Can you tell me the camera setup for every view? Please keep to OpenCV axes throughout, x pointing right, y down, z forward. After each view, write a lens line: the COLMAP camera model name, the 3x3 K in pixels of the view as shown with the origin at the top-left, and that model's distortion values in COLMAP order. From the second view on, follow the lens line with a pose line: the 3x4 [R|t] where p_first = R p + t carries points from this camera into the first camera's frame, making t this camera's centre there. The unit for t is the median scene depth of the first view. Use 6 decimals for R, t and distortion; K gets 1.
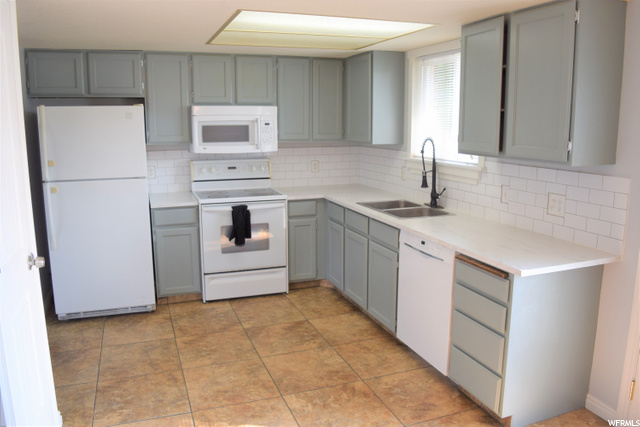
lens RADIAL K [[500.2, 0, 320.0], [0, 500.2, 213.5], [0, 0, 1]] dist [-0.091557, 0.000821]
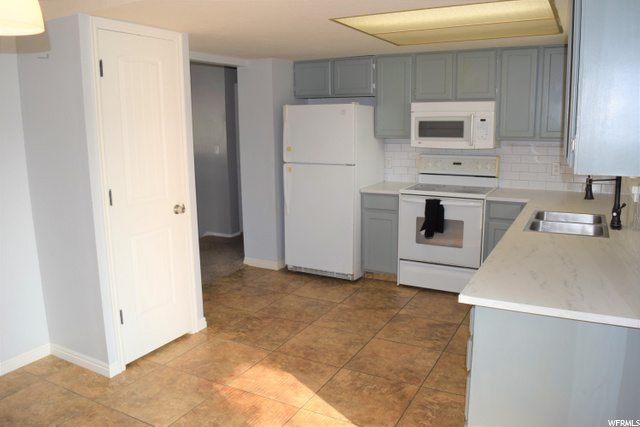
lens RADIAL K [[500.2, 0, 320.0], [0, 500.2, 213.5], [0, 0, 1]] dist [-0.091557, 0.000821]
pose [[0.659323, 0.129410, -0.740639, 0.467330], [-0.126897, 0.990098, 0.060032, -0.019793], [0.741074, 0.054405, 0.669216, 0.151303]]
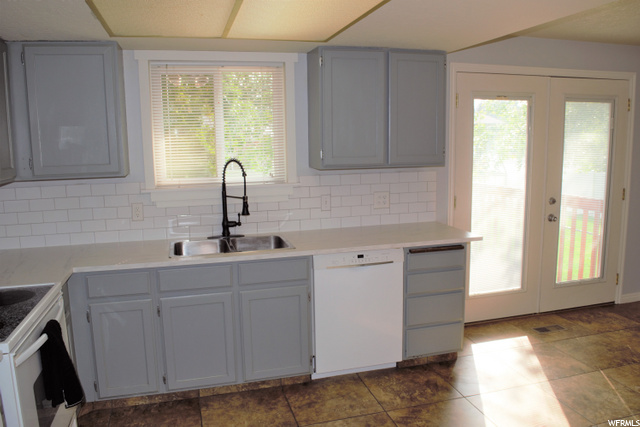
lens RADIAL K [[501.8, 0, 320.0], [0, 501.8, 213.5], [0, 0, 1]] dist [-0.099974, 0.029514]
pose [[0.083983, -0.145488, 0.985789, -0.598764], [0.197308, 0.972125, 0.126662, -0.129528], [-0.976738, 0.183866, 0.110347, 0.716548]]
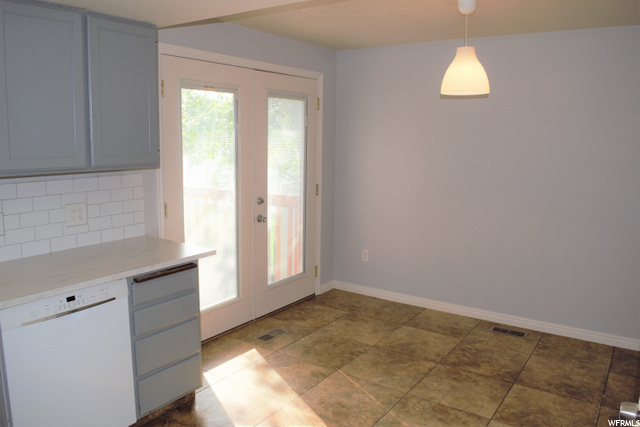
lens RADIAL K [[501.8, 0, 320.0], [0, 501.8, 213.5], [0, 0, 1]] dist [-0.099974, 0.029514]
pose [[-0.572931, -0.132146, 0.808880, -0.416831], [0.137547, 0.957417, 0.253837, -0.142267], [-0.807979, 0.256690, -0.530358, 0.791808]]
